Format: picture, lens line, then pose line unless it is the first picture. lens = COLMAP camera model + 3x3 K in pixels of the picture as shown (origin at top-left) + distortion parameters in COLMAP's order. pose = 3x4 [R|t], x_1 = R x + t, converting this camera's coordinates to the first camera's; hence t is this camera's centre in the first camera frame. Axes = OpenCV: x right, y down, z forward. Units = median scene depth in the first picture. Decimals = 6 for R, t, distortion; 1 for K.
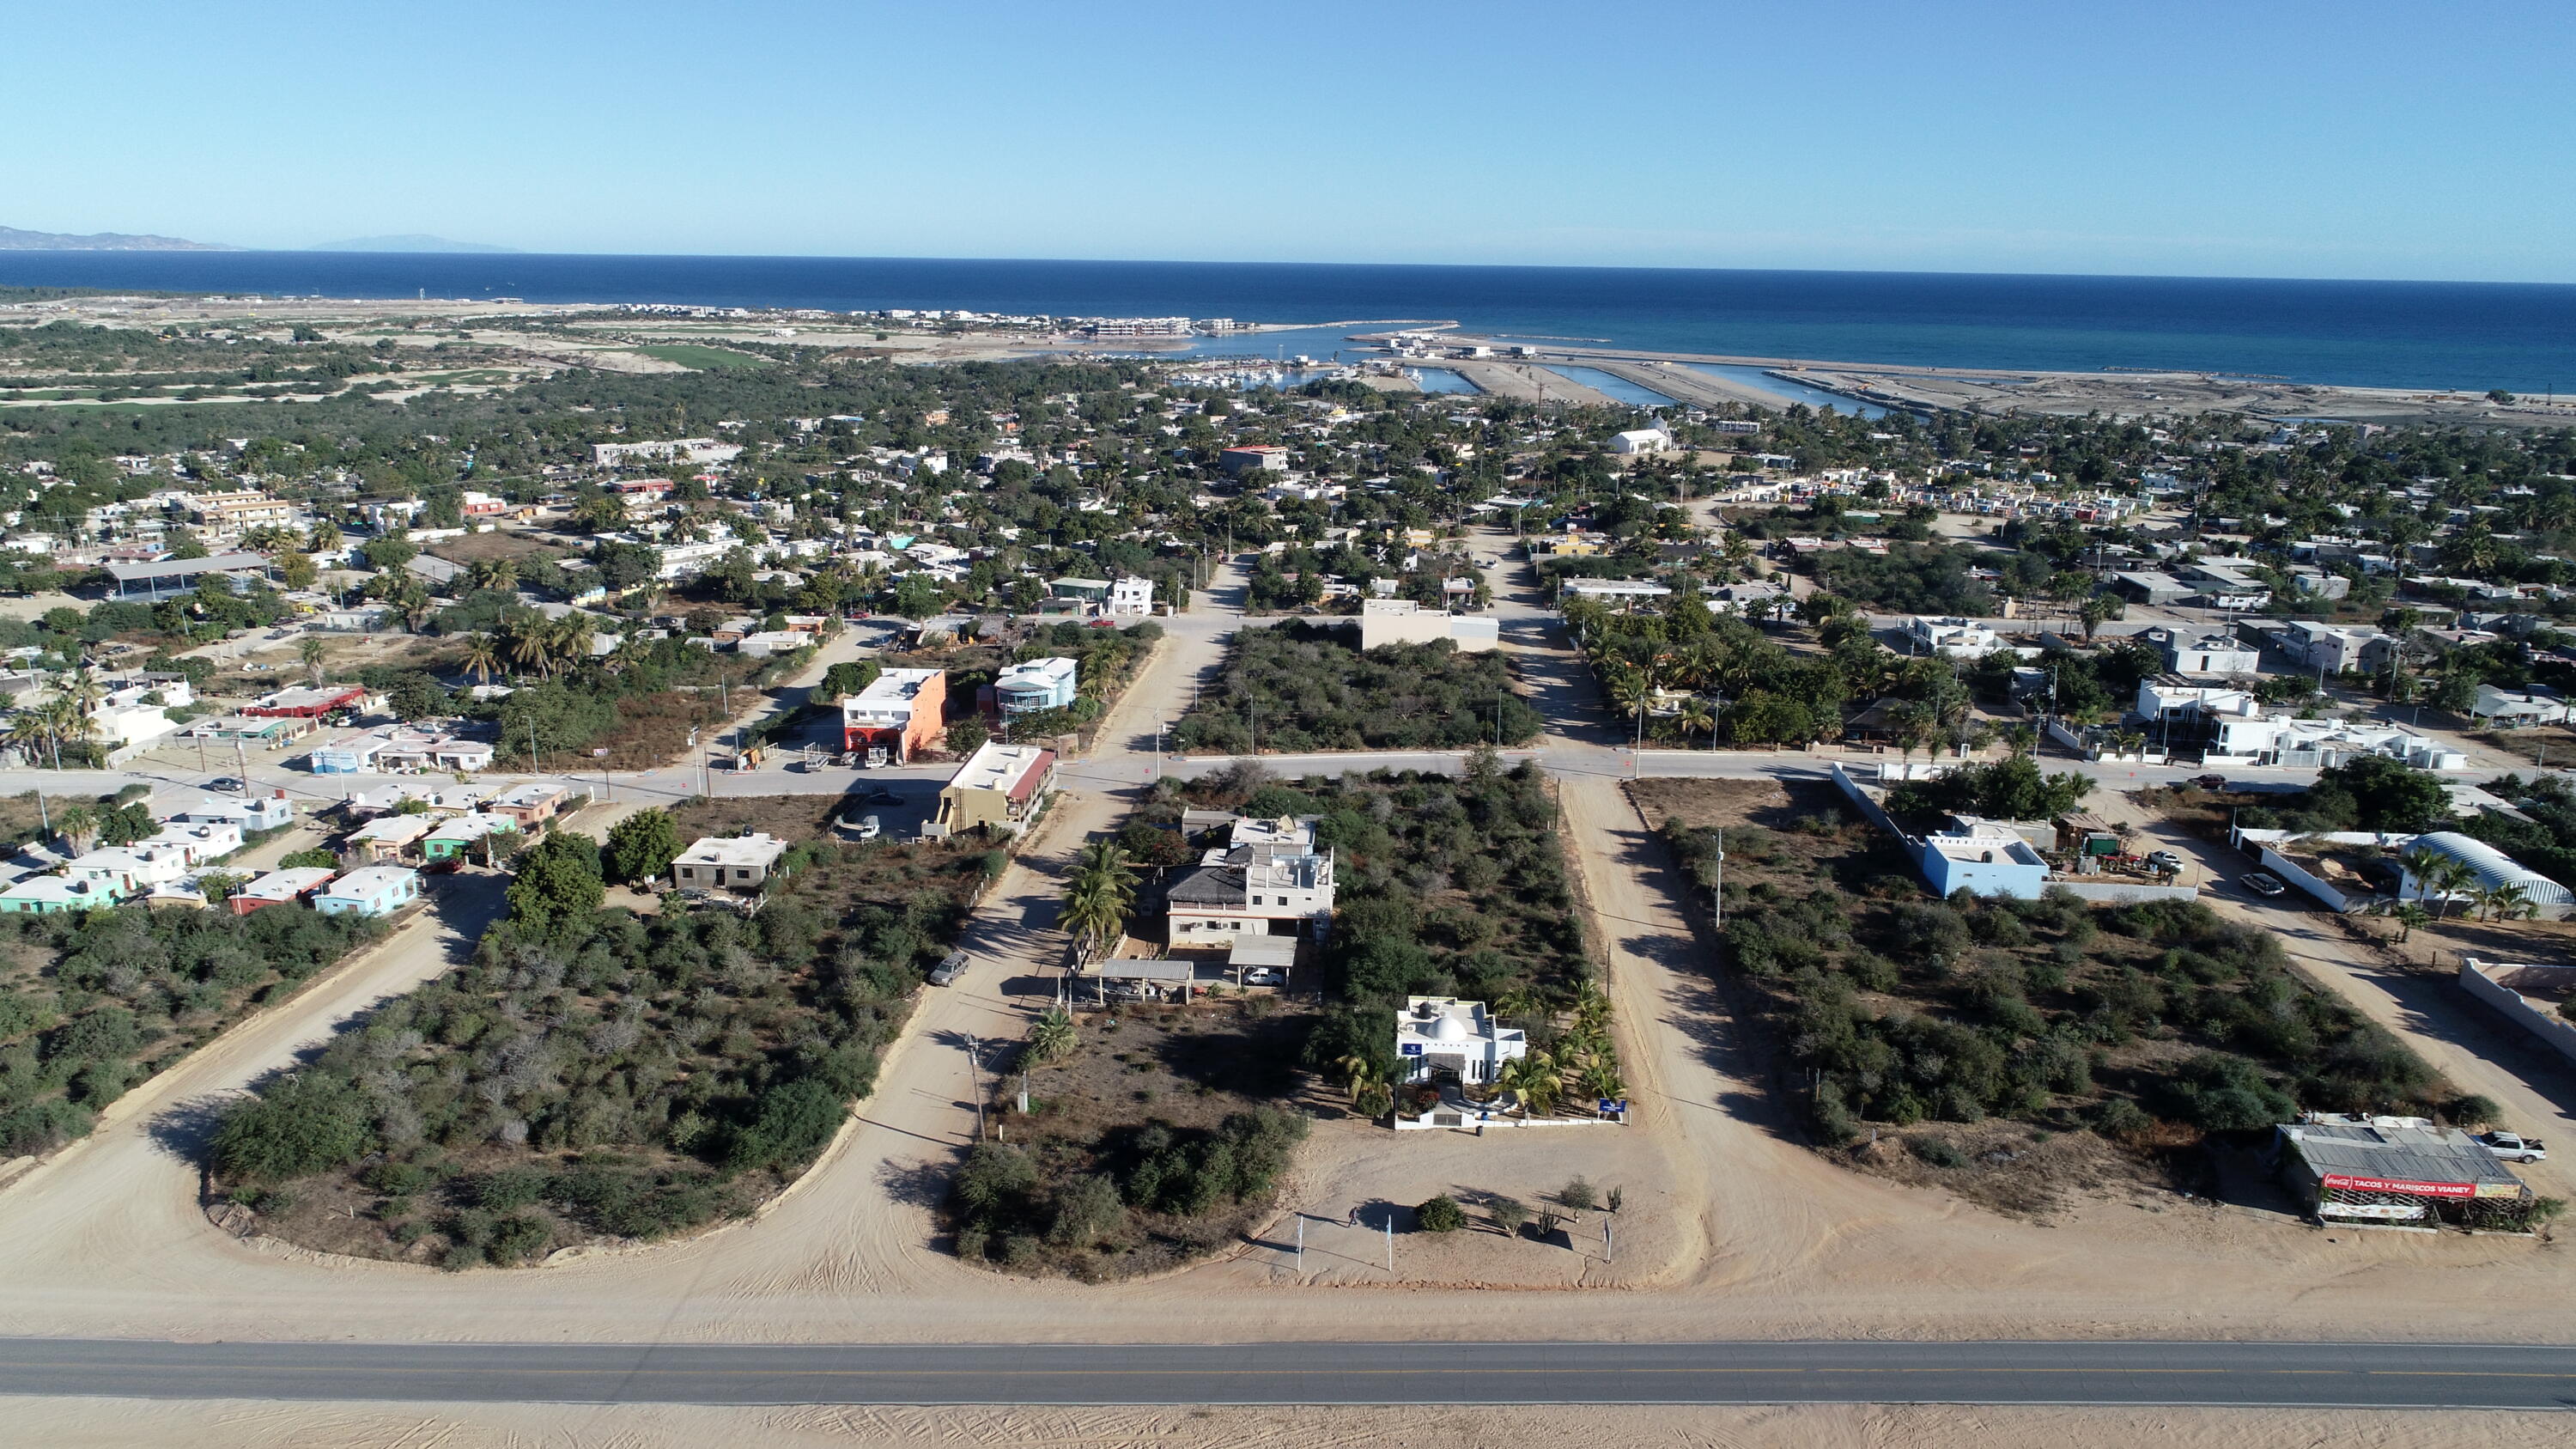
lens RADIAL K [[1795.1, 0, 1291.0], [0, 1795.1, 725.1], [0, 0, 1]] dist [-0.000182, 0.002083]
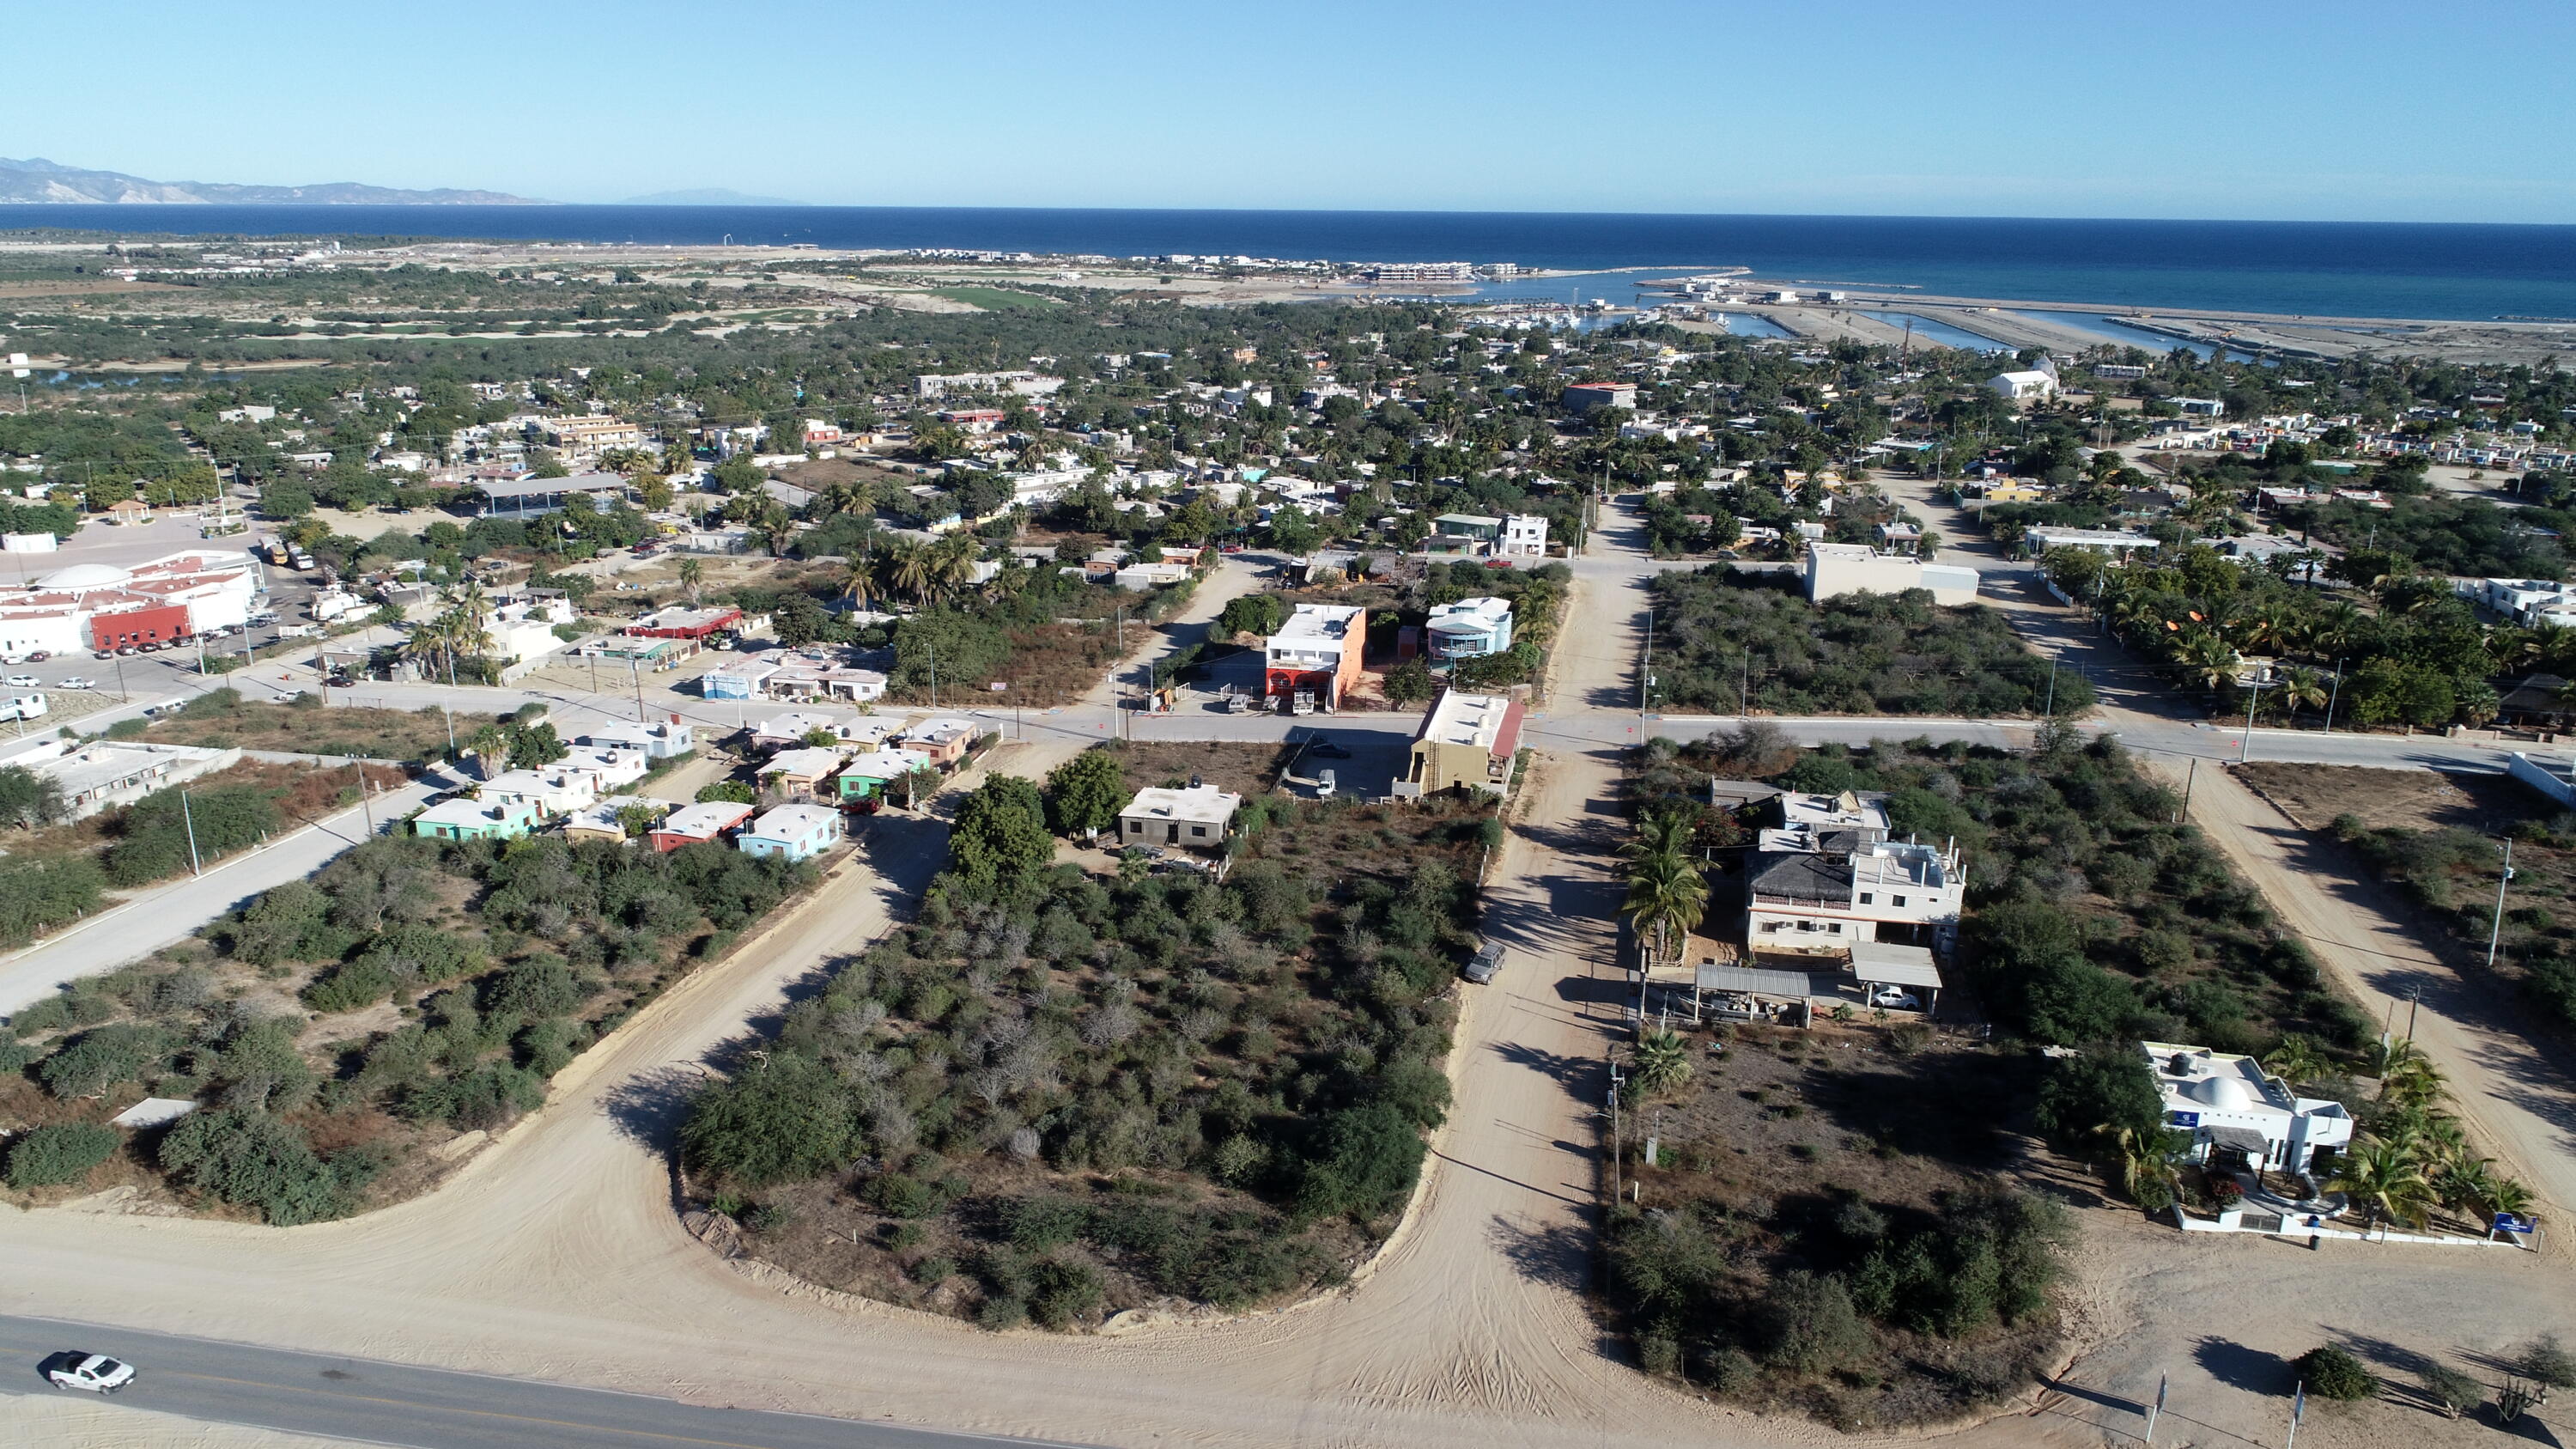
lens RADIAL K [[1795.1, 0, 1284.7], [0, 1795.1, 724.3], [0, 0, 1]] dist [-0.000182, 0.002083]
pose [[0.989458, 0.037544, -0.139868, -0.125832], [-0.033903, 0.999024, 0.028322, 0.003975], [0.140795, -0.023282, 0.989765, 0.124369]]
